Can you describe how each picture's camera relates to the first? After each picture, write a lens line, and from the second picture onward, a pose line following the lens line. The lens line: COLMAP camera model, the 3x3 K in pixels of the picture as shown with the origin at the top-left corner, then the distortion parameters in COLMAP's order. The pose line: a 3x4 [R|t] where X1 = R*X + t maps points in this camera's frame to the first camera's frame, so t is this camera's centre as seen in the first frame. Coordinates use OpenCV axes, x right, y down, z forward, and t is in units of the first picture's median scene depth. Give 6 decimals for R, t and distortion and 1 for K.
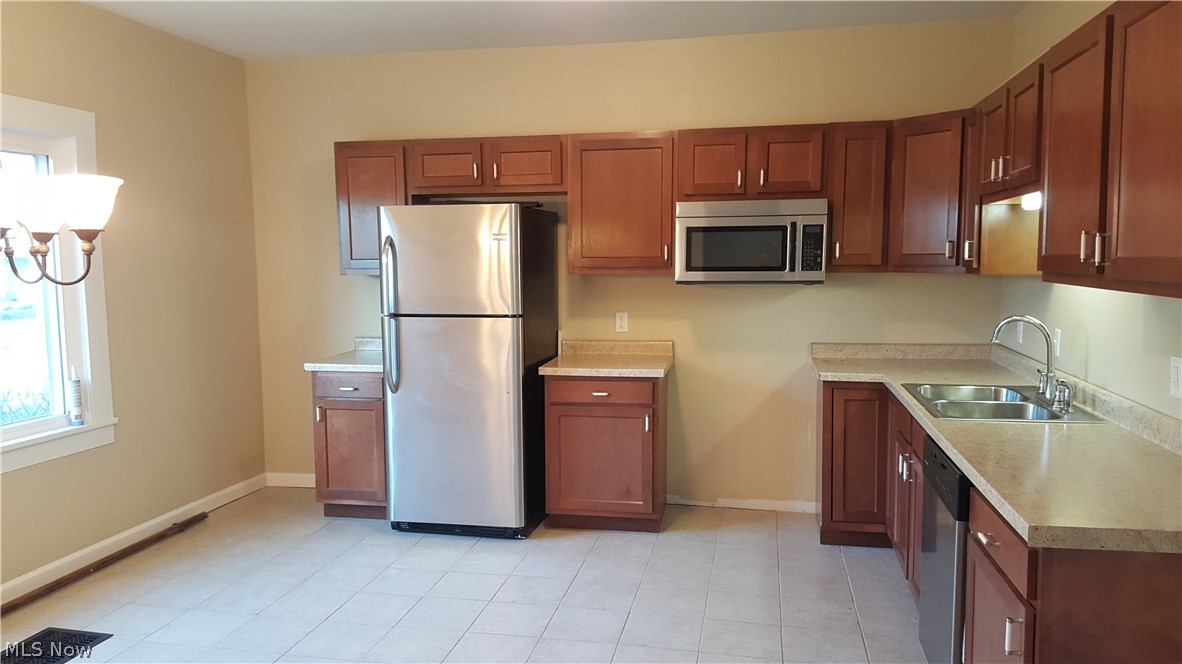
lens RADIAL K [[862.4, 0, 578.2], [0, 862.4, 340.1], [0, 0, 1]] dist [0.065607, -0.004793]
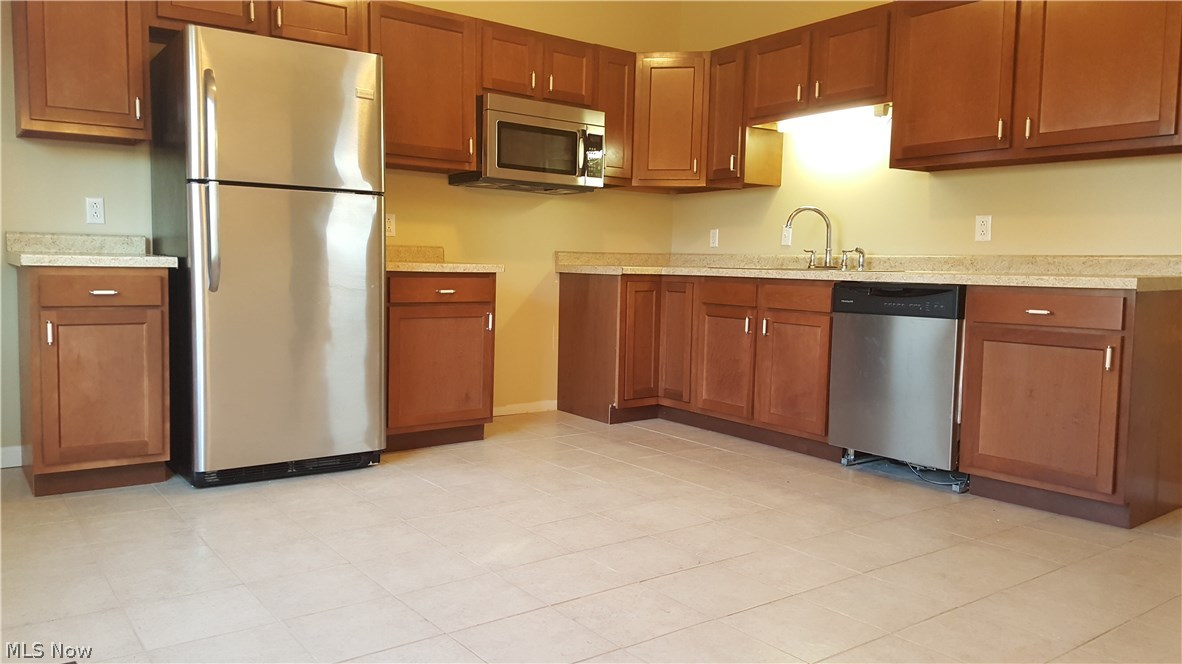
lens RADIAL K [[862.4, 0, 578.2], [0, 862.4, 340.1], [0, 0, 1]] dist [0.065607, -0.004793]
pose [[0.667140, -0.045642, 0.743532, -0.550342], [0.045613, 0.998751, 0.020383, 0.099822], [-0.743534, 0.020316, 0.668389, 0.284538]]
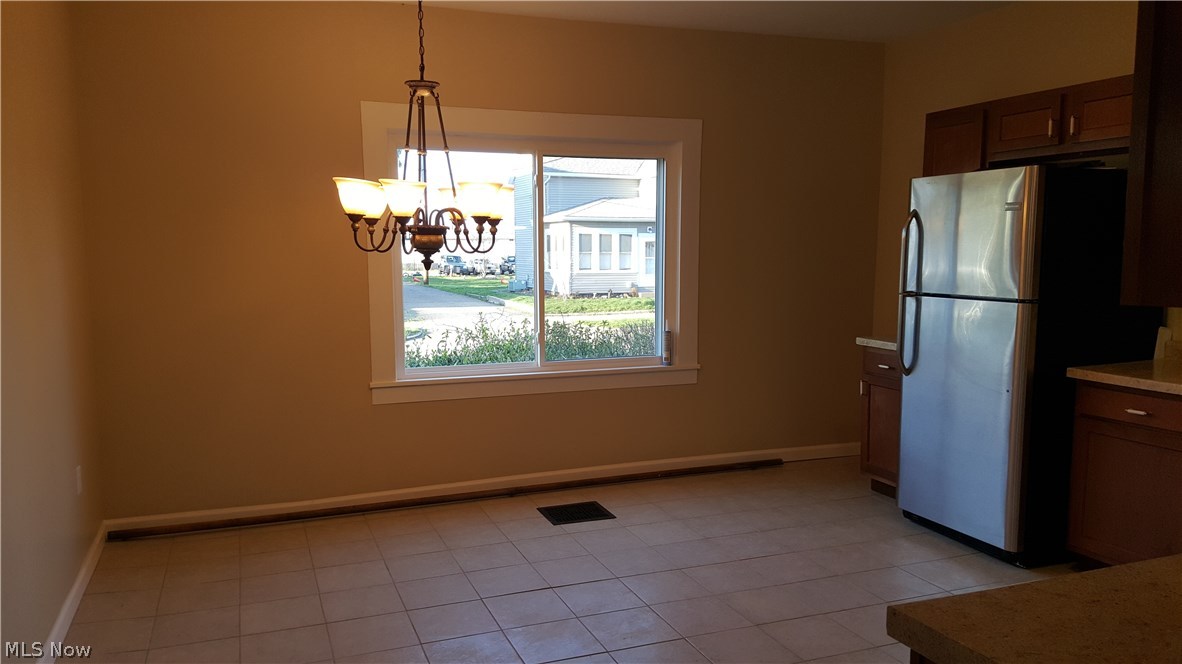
lens RADIAL K [[862.4, 0, 578.2], [0, 862.4, 340.1], [0, 0, 1]] dist [0.065607, -0.004793]
pose [[0.539362, 0.095307, -0.836663, 0.389656], [-0.076518, 0.995011, 0.064017, -0.011268], [0.838590, 0.029492, 0.543964, 0.170190]]
